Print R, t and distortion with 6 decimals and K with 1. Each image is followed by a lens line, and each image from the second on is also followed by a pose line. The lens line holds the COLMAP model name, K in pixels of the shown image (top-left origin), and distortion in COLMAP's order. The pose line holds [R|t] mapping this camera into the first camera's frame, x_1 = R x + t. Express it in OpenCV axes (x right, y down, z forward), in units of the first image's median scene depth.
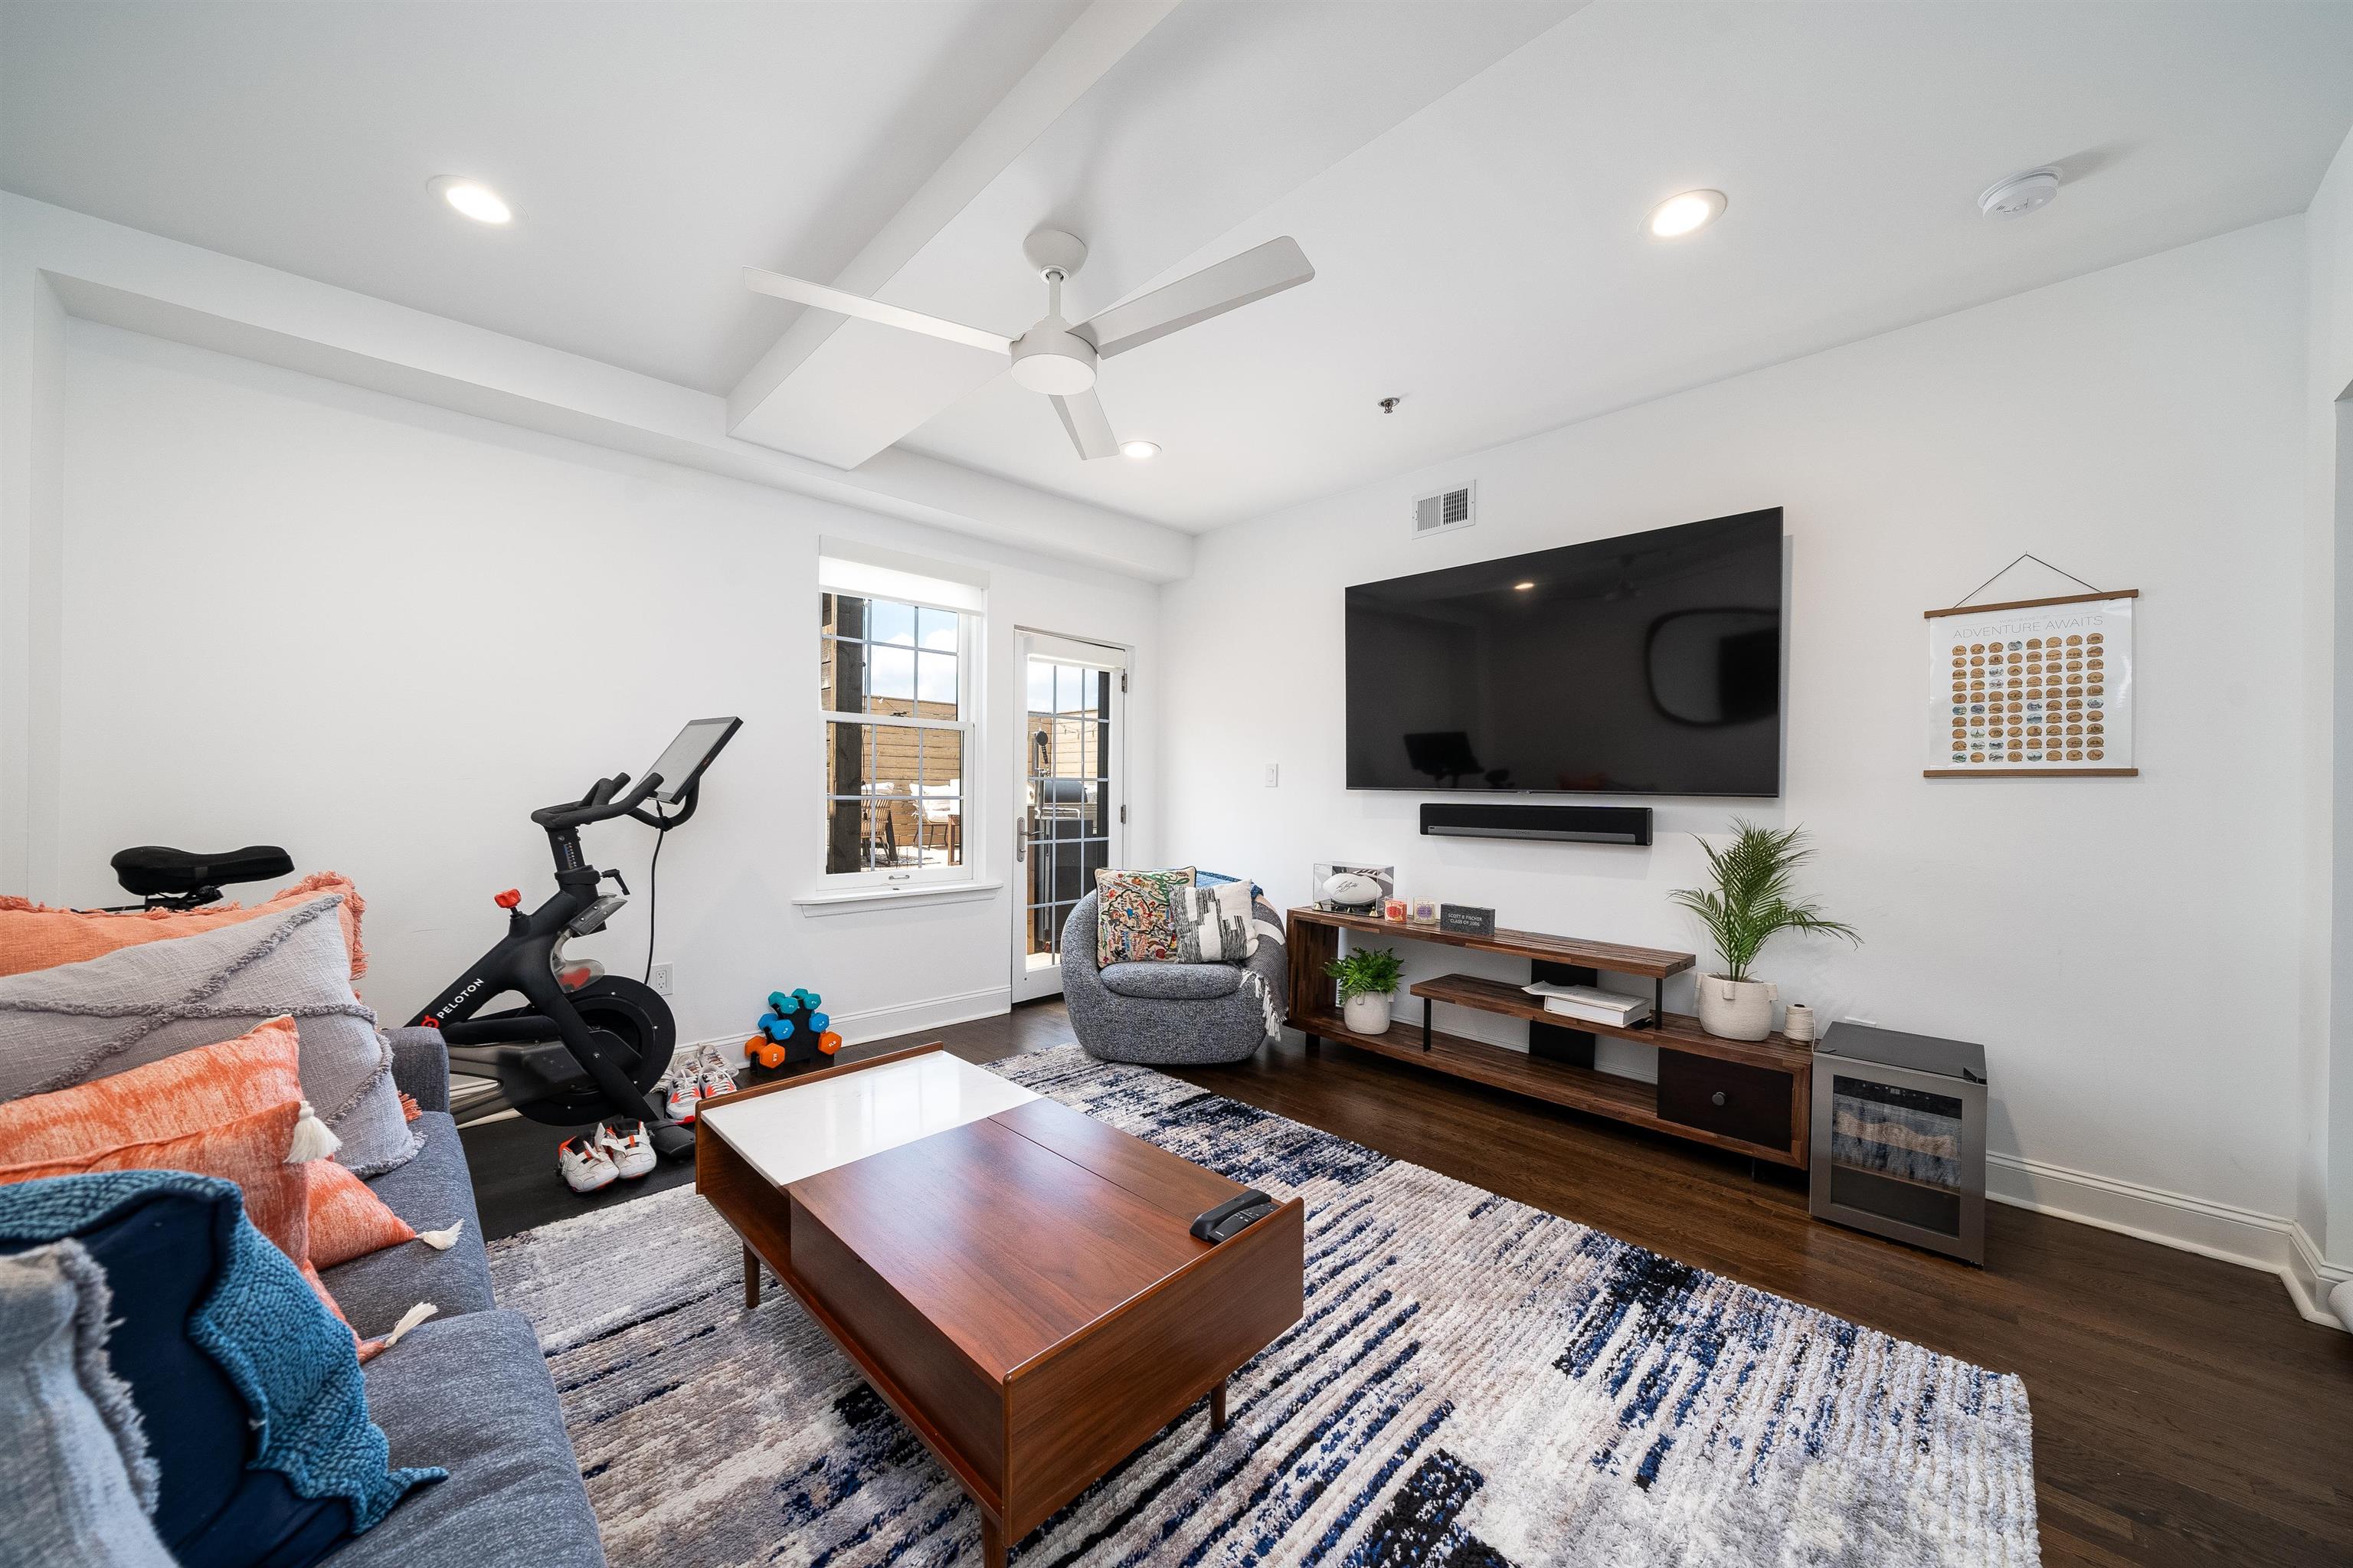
lens RADIAL K [[814.9, 0, 1182.3], [0, 814.9, 784.6], [0, 0, 1]] dist [-0.001803, -0.000066]
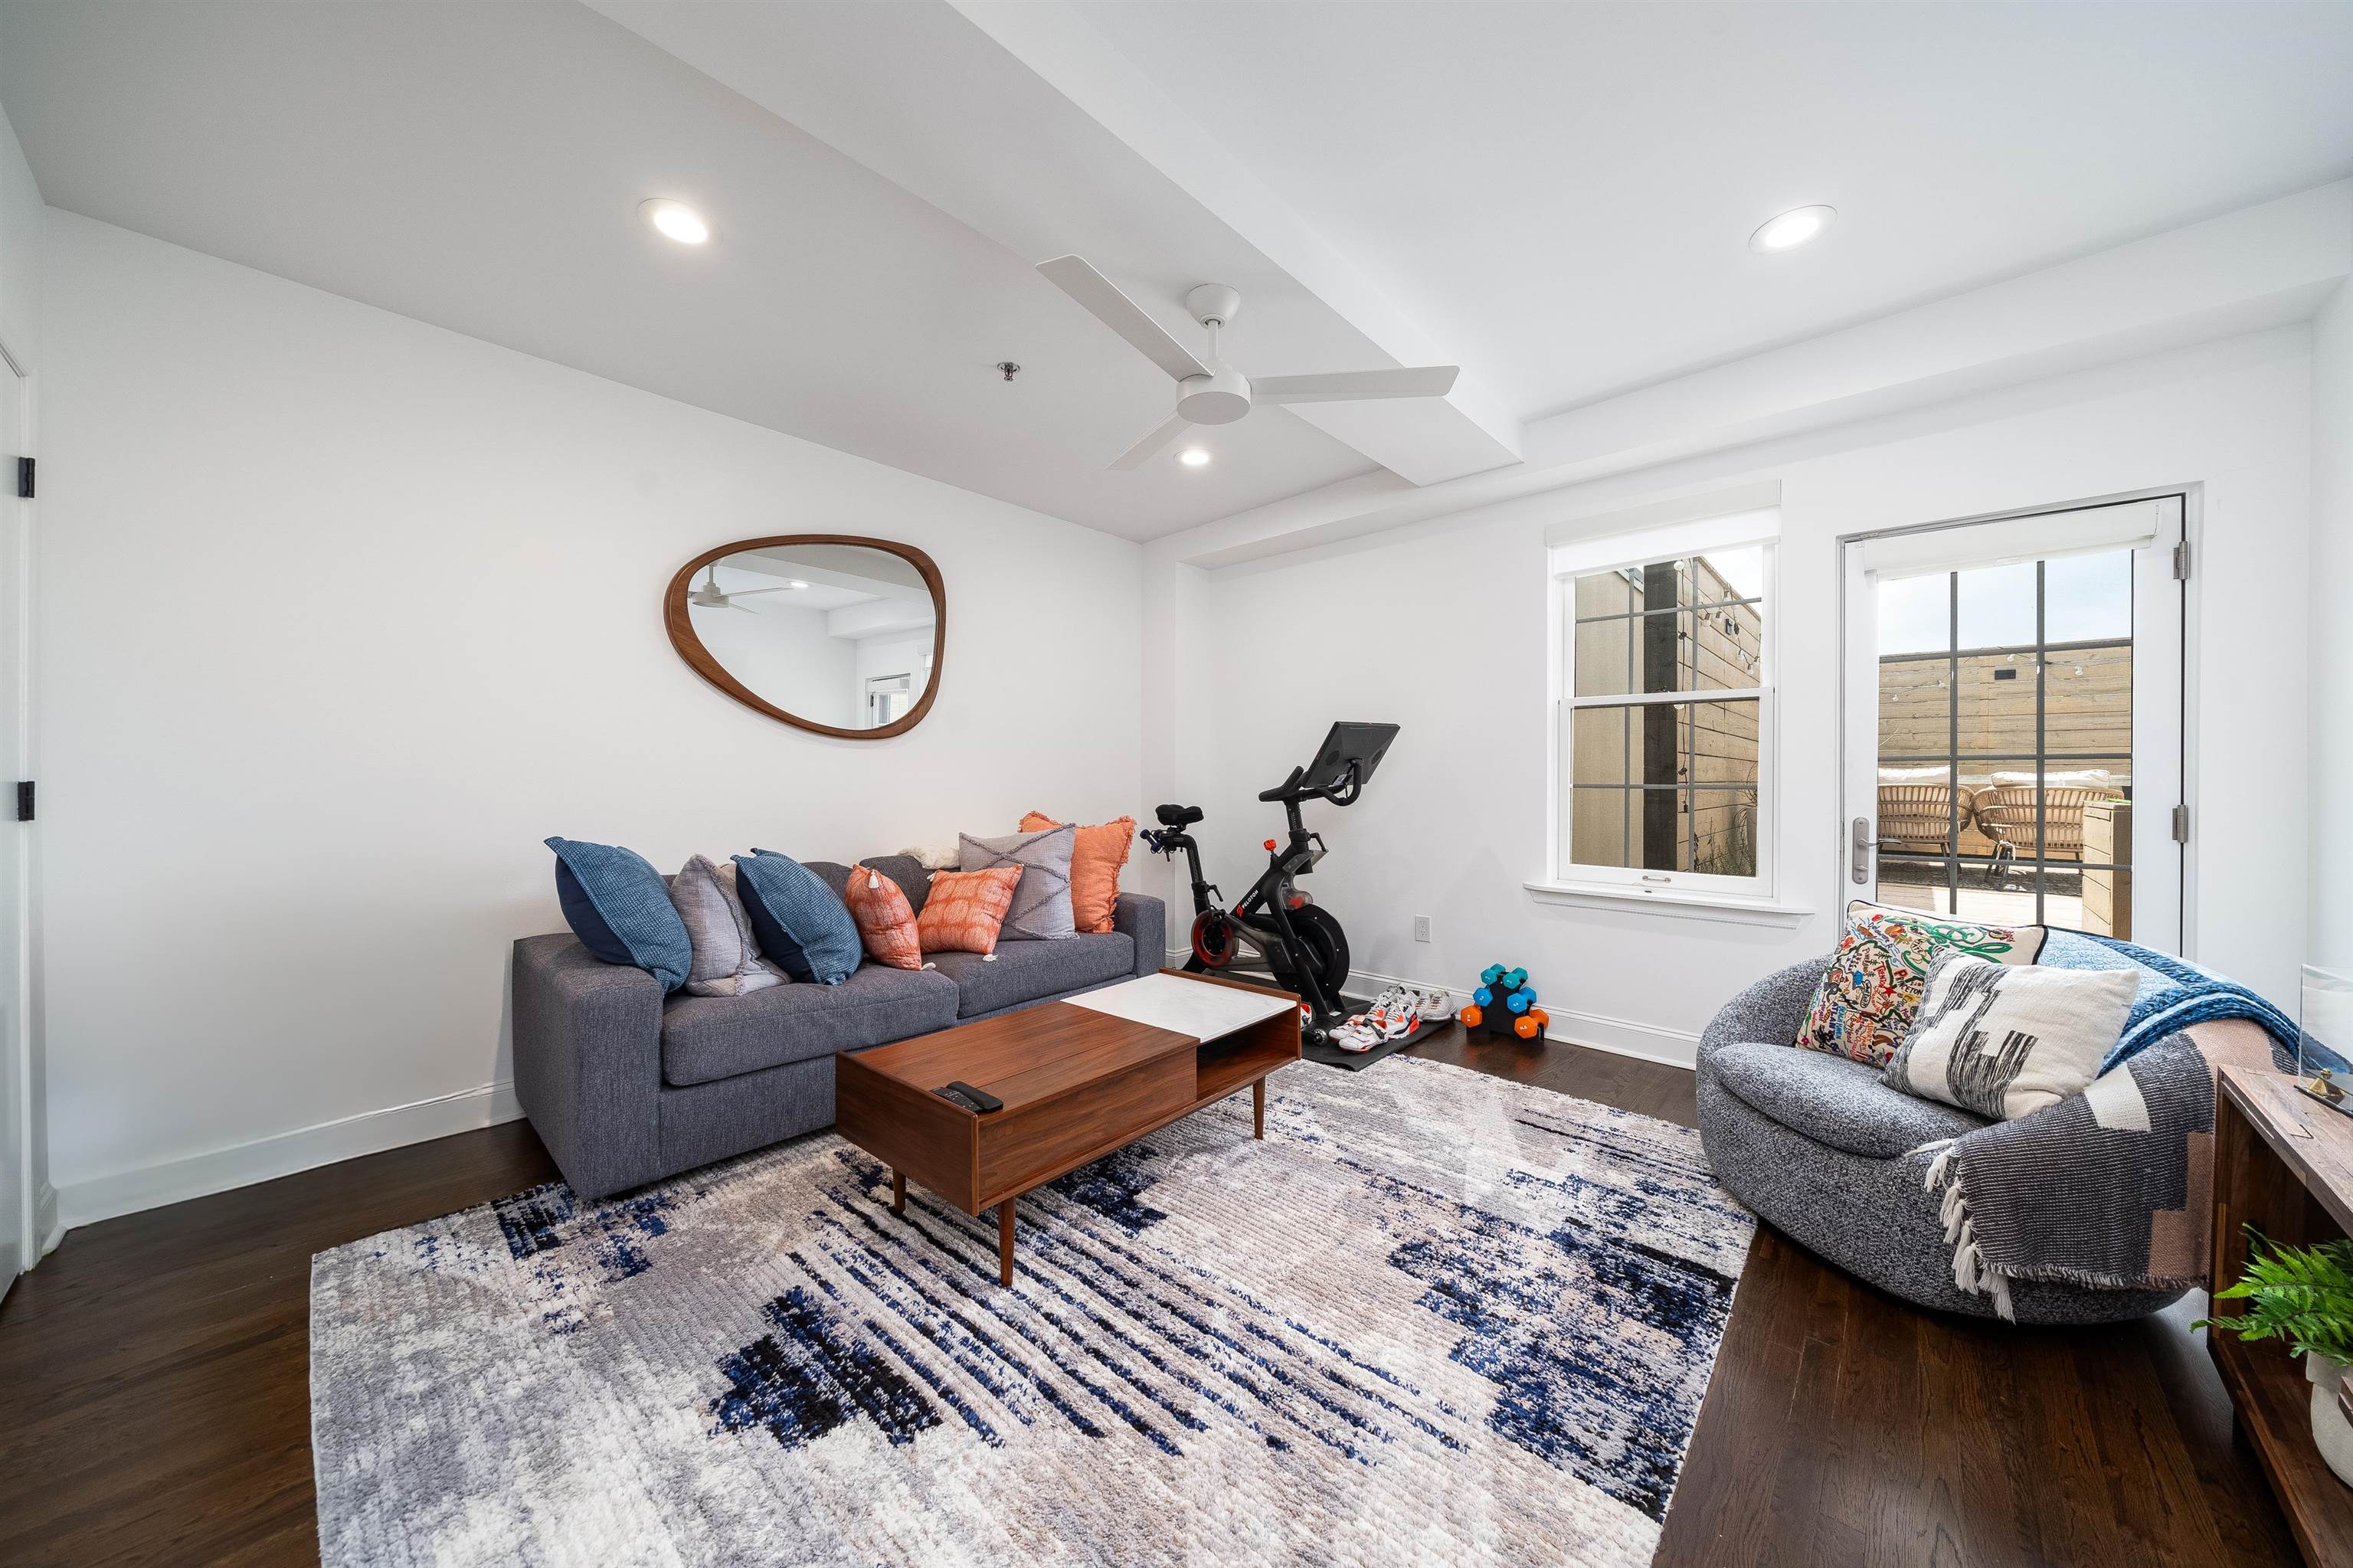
lens RADIAL K [[814.9, 0, 1182.3], [0, 814.9, 784.6], [0, 0, 1]] dist [-0.001803, -0.000066]
pose [[0.040215, -0.002444, -0.999188, 0.789094], [0.006427, 0.999977, -0.002187, 0.020815], [0.999170, -0.006333, 0.040230, 0.745126]]
